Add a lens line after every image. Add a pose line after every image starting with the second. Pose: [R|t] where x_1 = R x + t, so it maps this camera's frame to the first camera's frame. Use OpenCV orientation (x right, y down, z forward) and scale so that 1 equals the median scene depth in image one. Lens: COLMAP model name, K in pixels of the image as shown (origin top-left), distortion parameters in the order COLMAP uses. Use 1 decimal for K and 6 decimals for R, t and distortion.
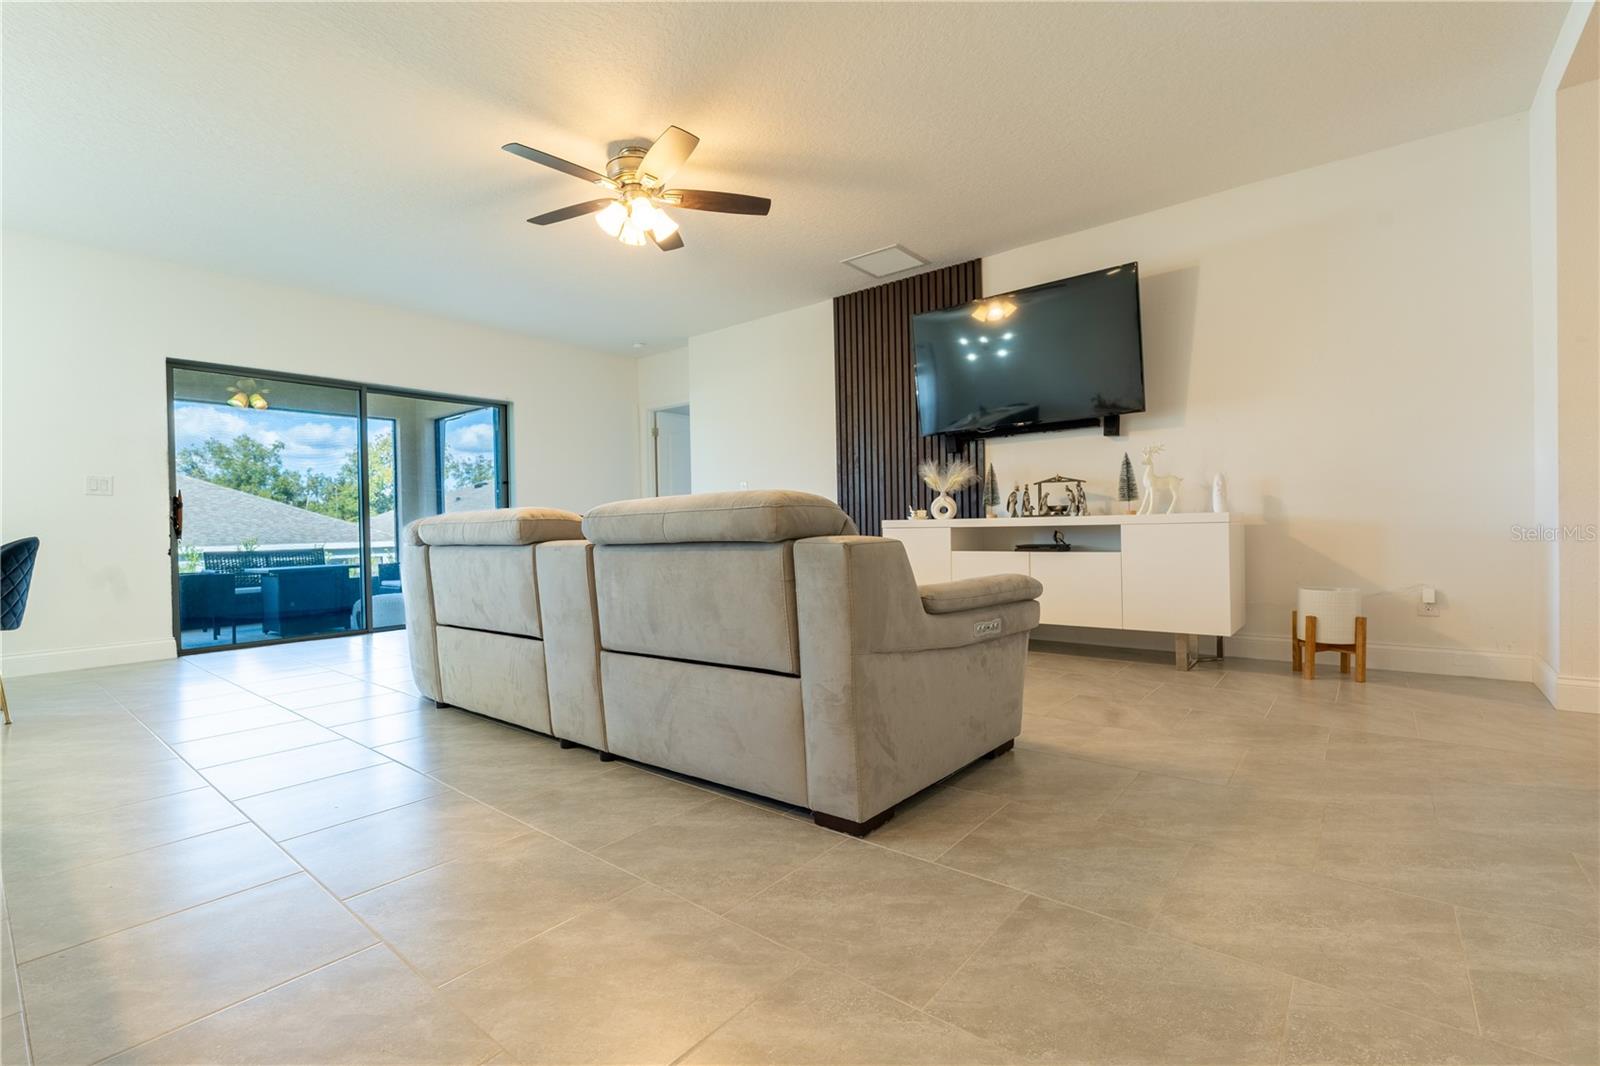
lens RADIAL K [[703.6, 0, 796.0], [0, 703.6, 530.8], [0, 0, 1]] dist [-0.002664, -0.000105]
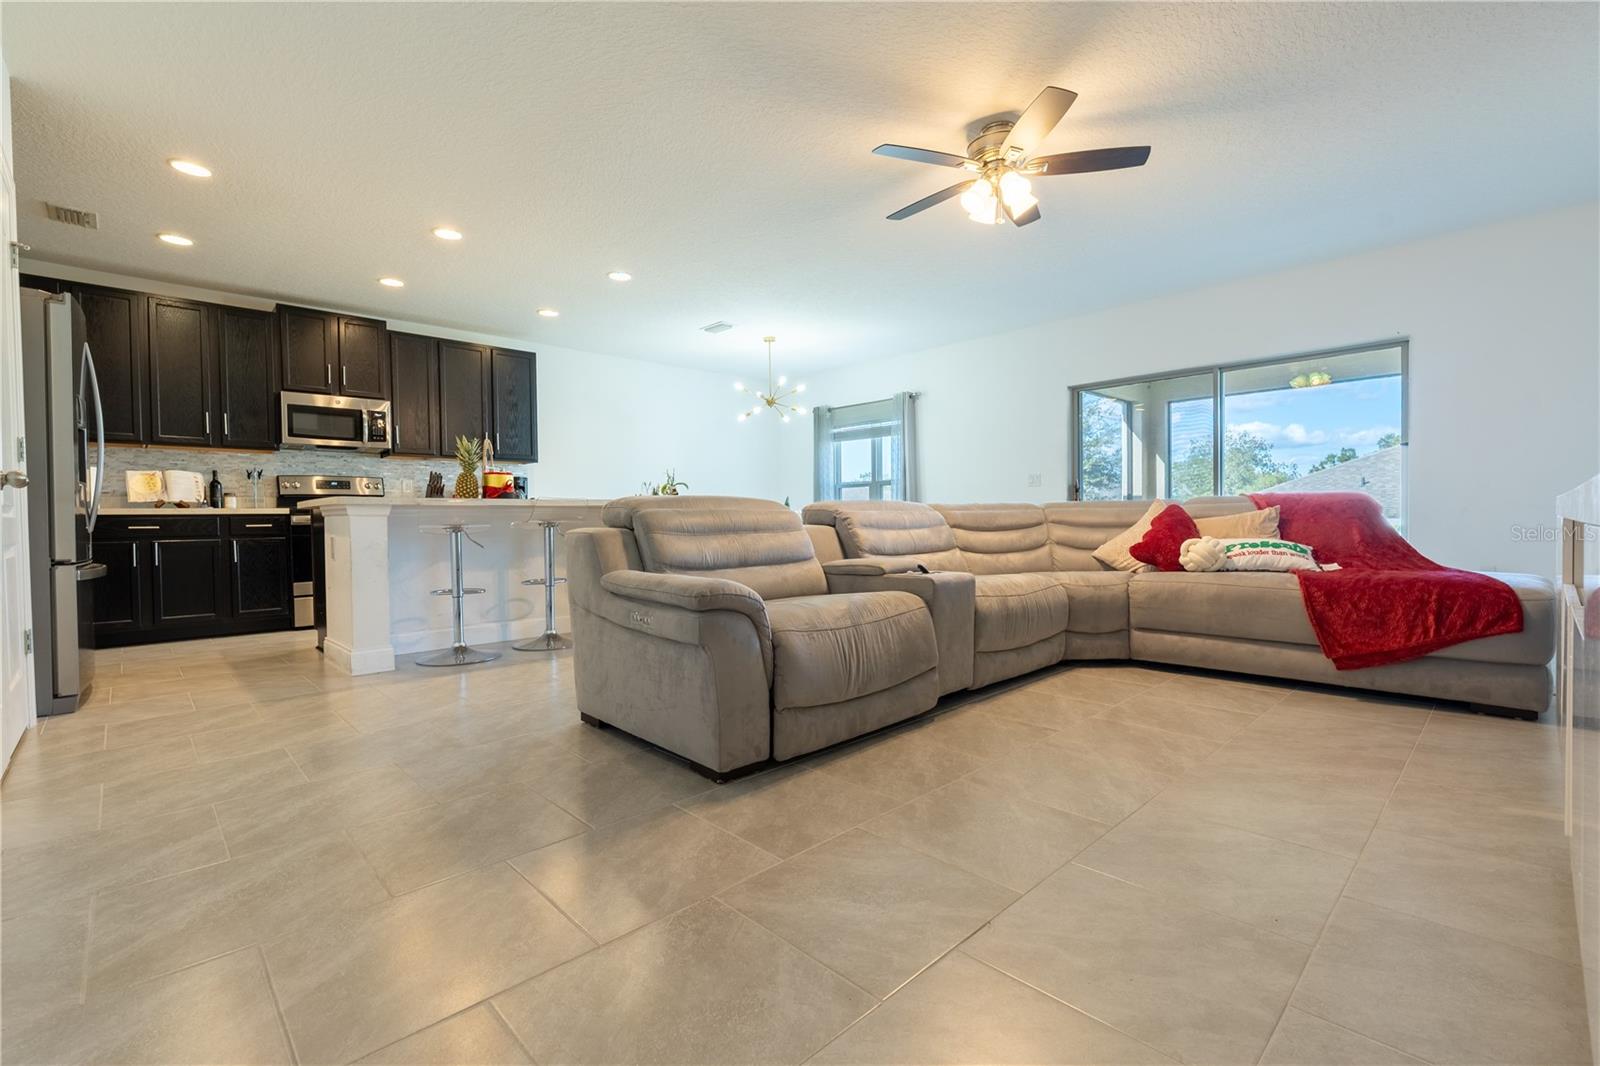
lens RADIAL K [[703.6, 0, 796.0], [0, 703.6, 530.8], [0, 0, 1]] dist [-0.002664, -0.000105]
pose [[-0.119689, 0.039149, -0.992039, 0.690561], [0.008518, 0.999226, 0.038405, -0.017876], [0.992775, -0.003854, -0.119930, 0.731028]]
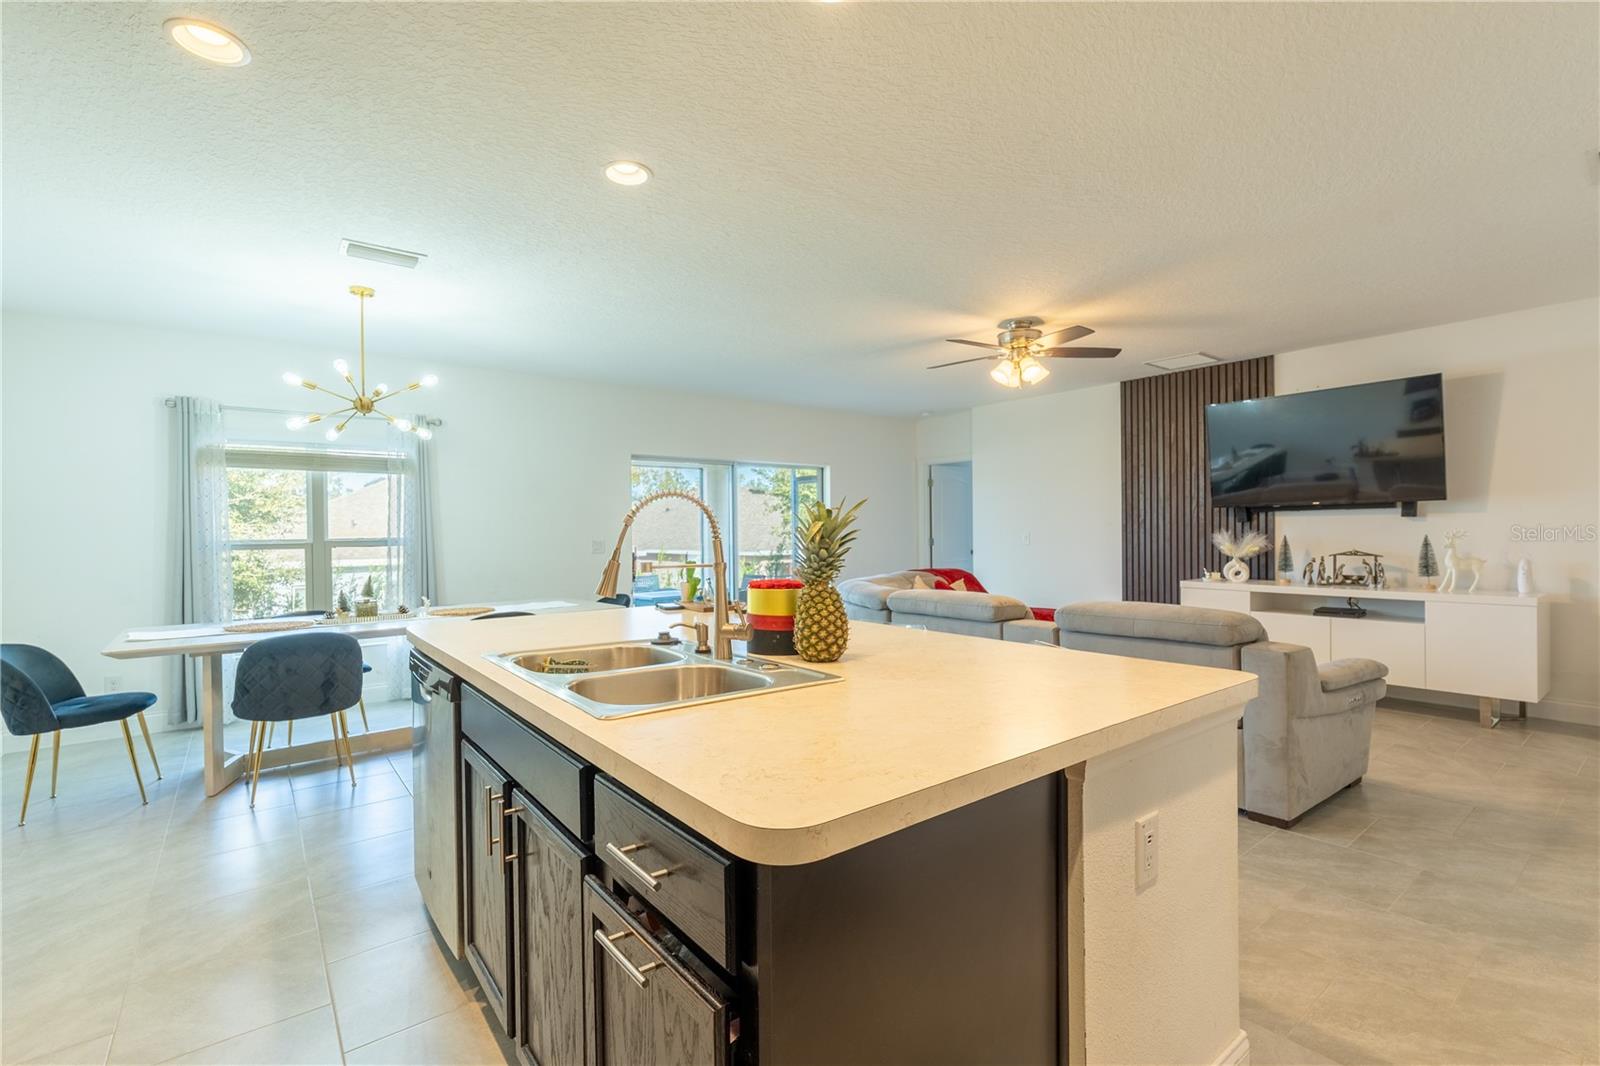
lens RADIAL K [[715.3, 0, 800.0], [0, 715.3, 533.0], [0, 0, 1]] dist [0.001457, -0.000612]
pose [[0.976294, 0.010700, -0.216183, -0.293081], [-0.010415, 0.999943, 0.002455, -0.109831], [0.216197, -0.000145, 0.976350, -0.387829]]
